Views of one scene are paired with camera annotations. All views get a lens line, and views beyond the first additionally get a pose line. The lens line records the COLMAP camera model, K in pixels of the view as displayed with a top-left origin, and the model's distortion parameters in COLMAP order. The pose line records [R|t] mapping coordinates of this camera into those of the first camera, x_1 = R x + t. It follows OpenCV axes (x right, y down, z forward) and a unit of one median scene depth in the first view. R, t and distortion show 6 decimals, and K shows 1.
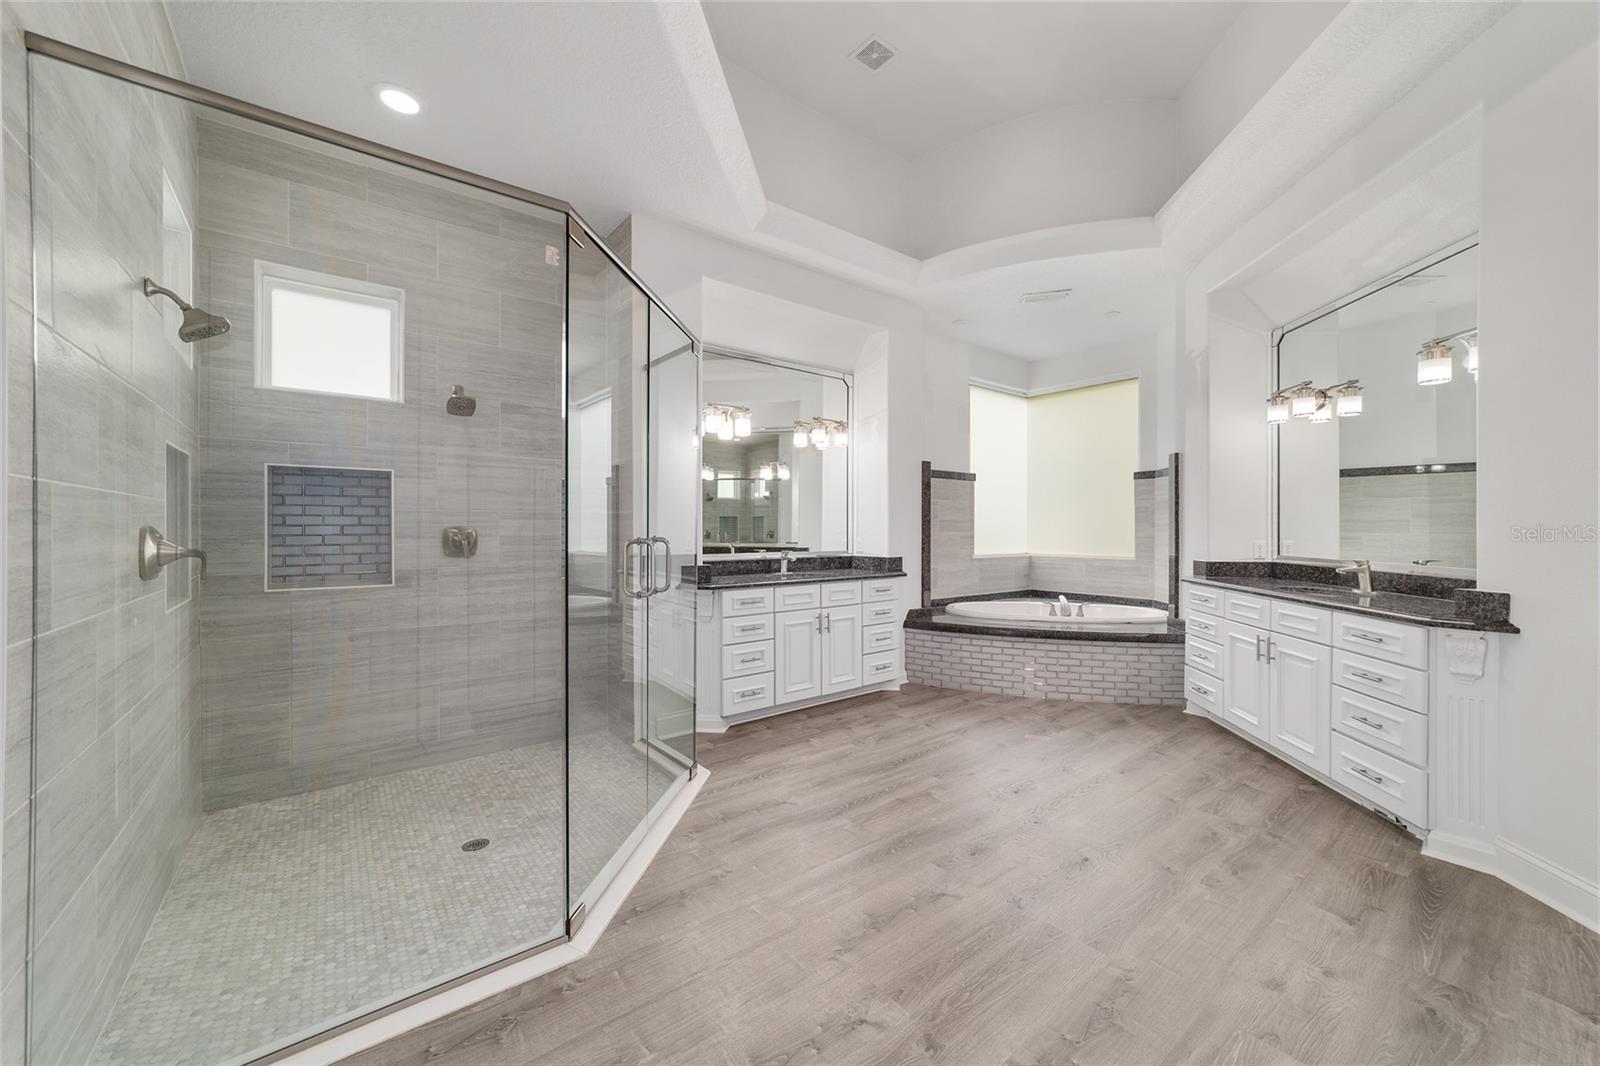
lens RADIAL K [[613.9, 0, 798.3], [0, 613.9, 528.5], [0, 0, 1]] dist [-0.017213, 0.007106]
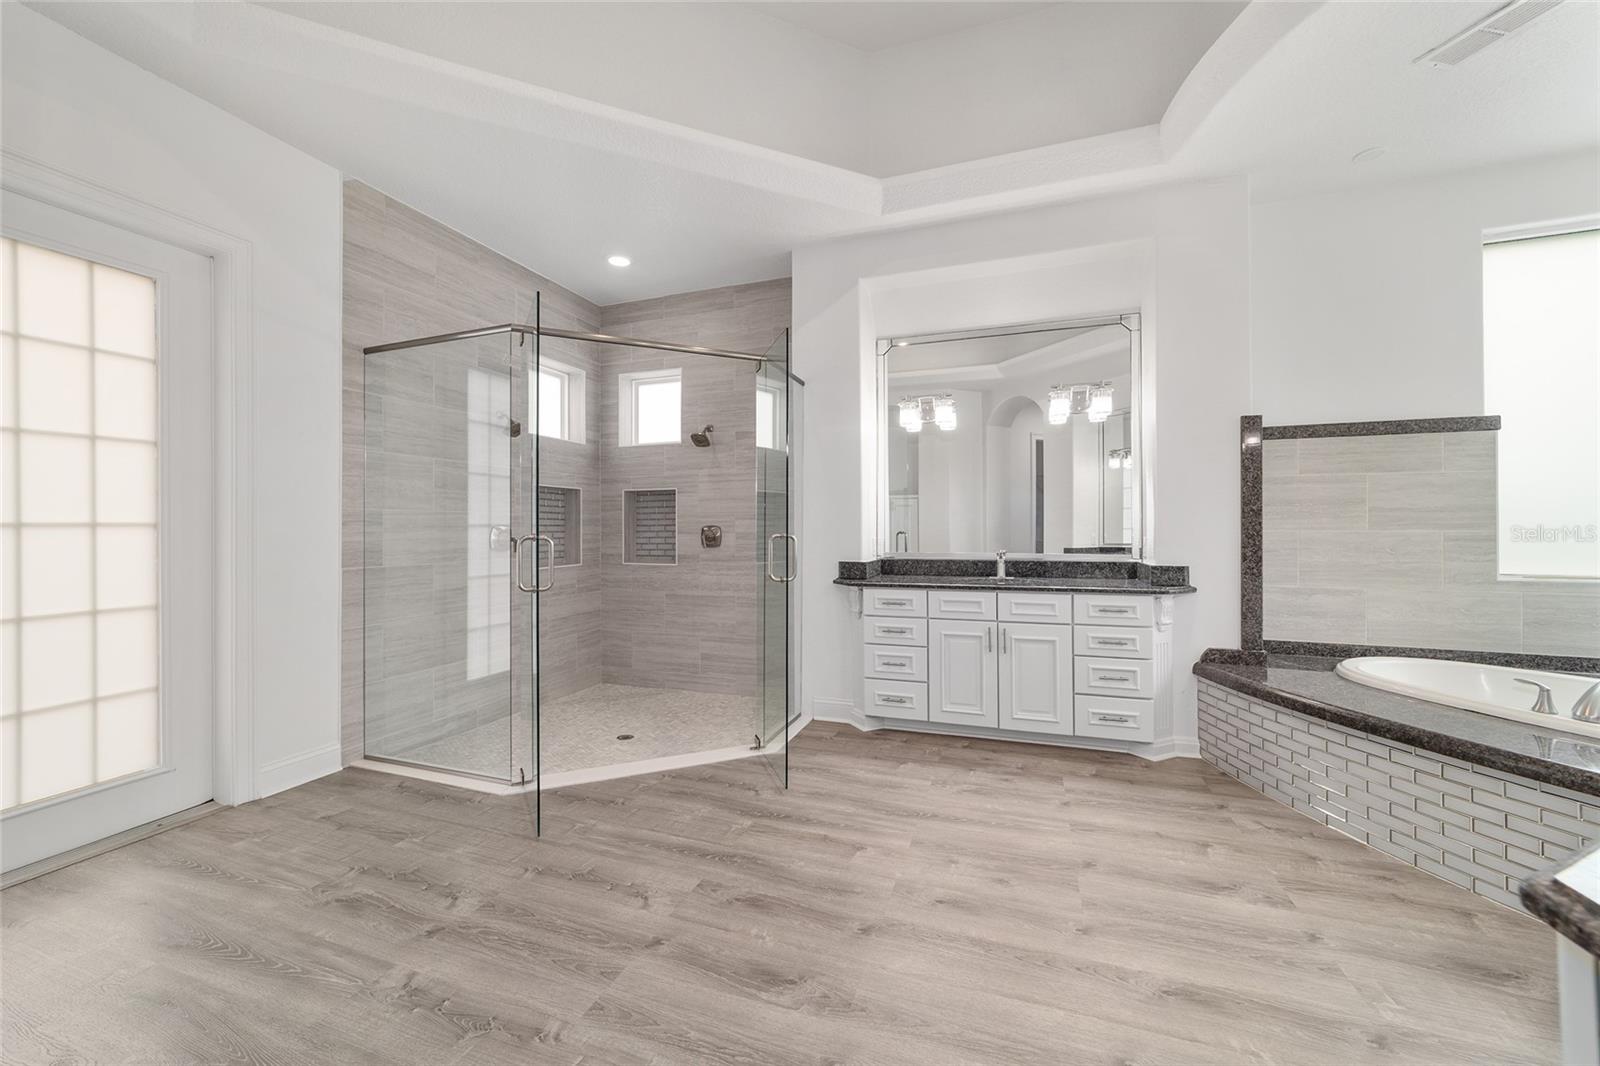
lens RADIAL K [[613.9, 0, 798.3], [0, 613.9, 528.5], [0, 0, 1]] dist [-0.017213, 0.007106]
pose [[0.528817, -0.002484, -0.848732, 0.716272], [0.005029, 0.999987, 0.000206, 0.004028], [0.848721, -0.004377, 0.528822, 0.412448]]
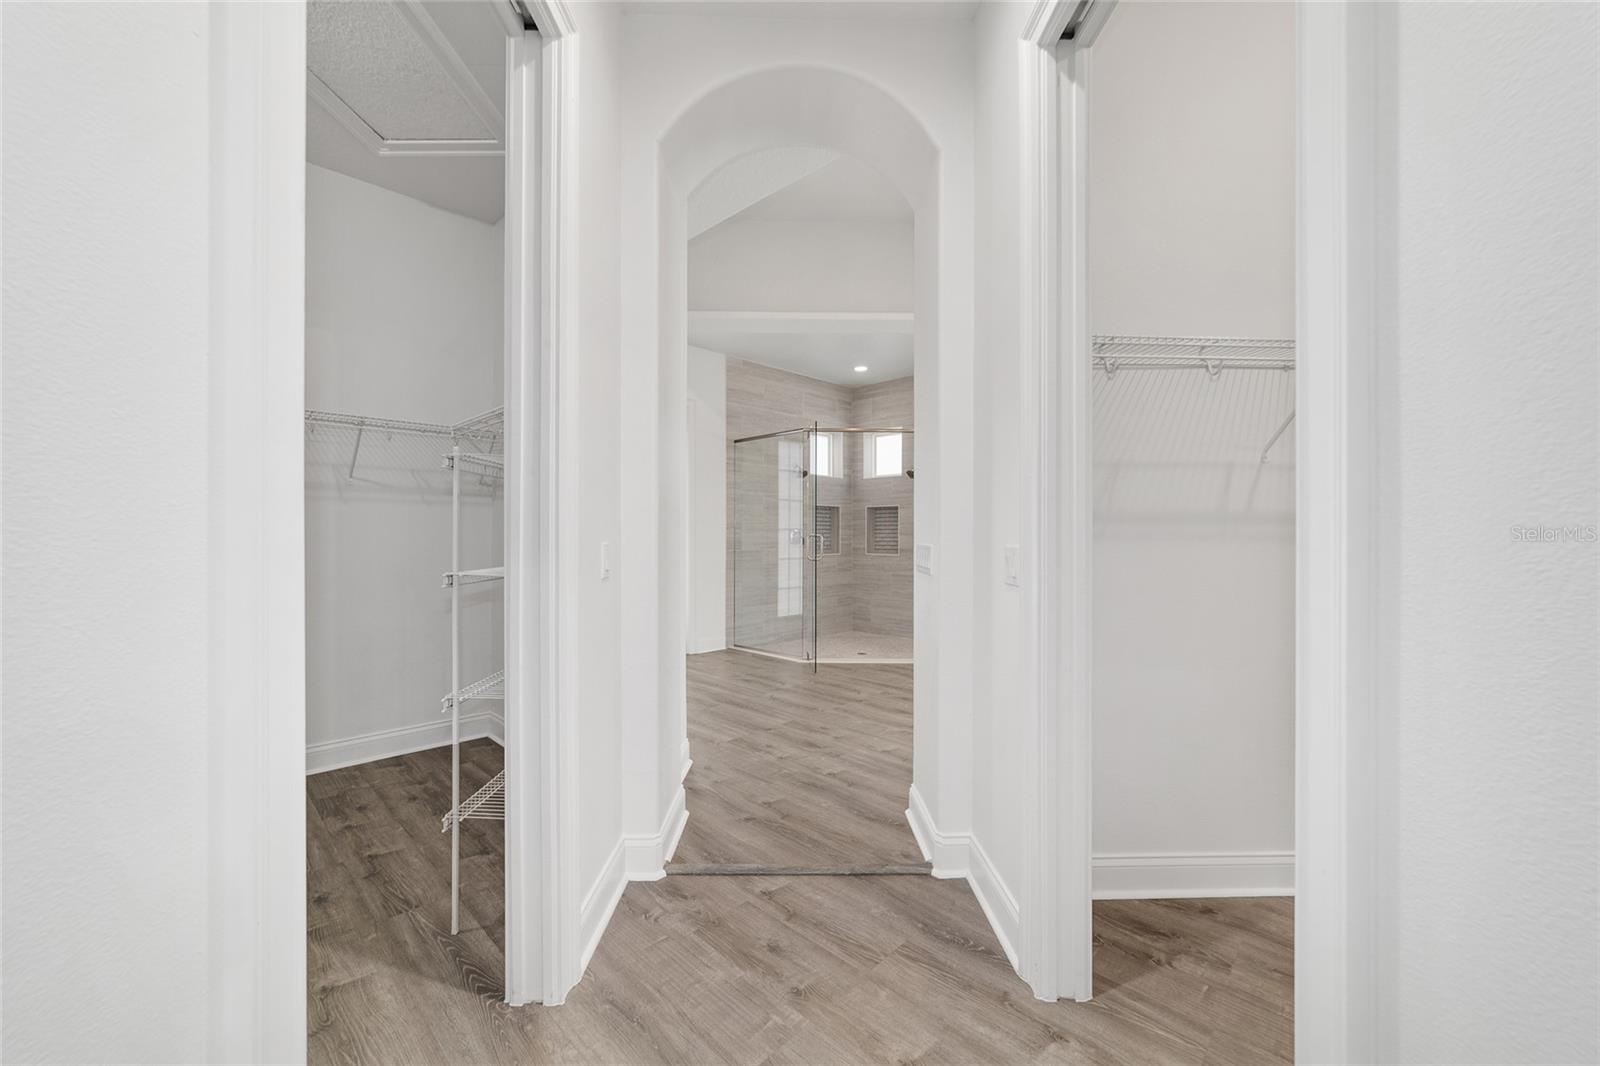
lens RADIAL K [[613.9, 0, 798.3], [0, 613.9, 528.5], [0, 0, 1]] dist [-0.017213, 0.007106]
pose [[0.131642, -0.006133, -0.991278, 1.455382], [0.000364, 0.999981, -0.006139, 0.005452], [0.991297, 0.000447, 0.131642, 0.287155]]
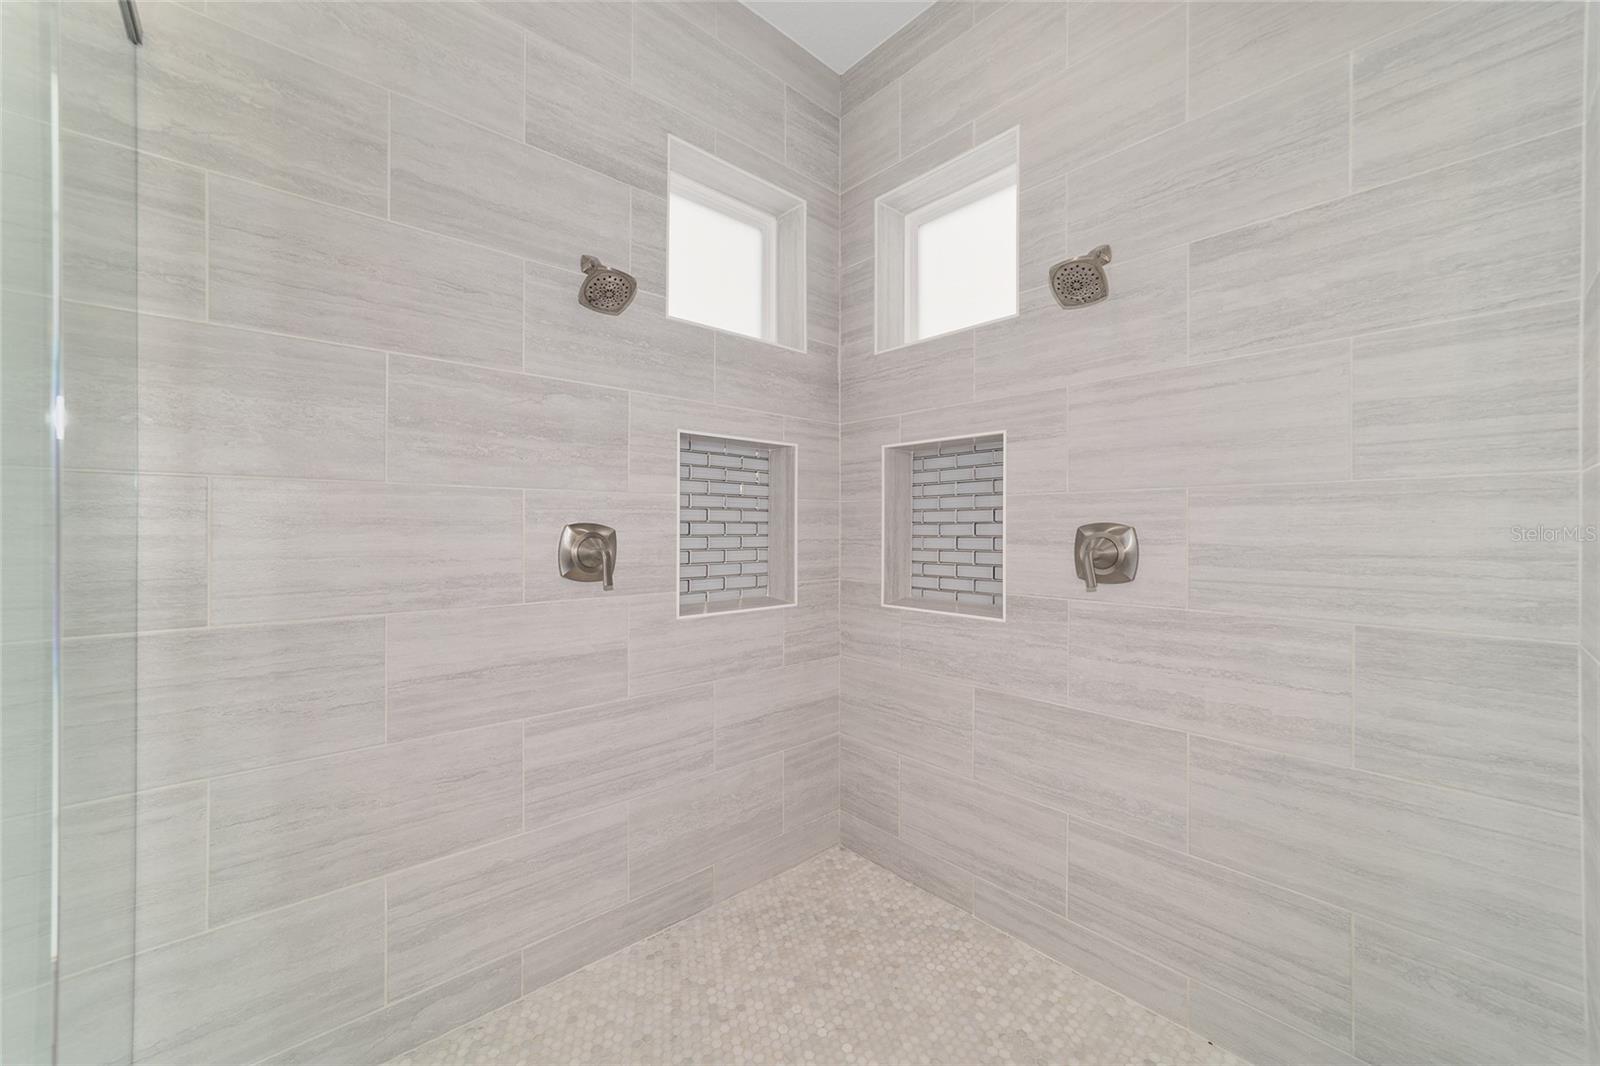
lens RADIAL K [[613.9, 0, 798.3], [0, 613.9, 528.5], [0, 0, 1]] dist [-0.017213, 0.007106]
pose [[0.069023, -0.000794, -0.997615, -0.063852], [-0.001437, 0.999999, -0.000895, 0.001878], [0.997614, 0.001496, 0.069021, 0.686806]]
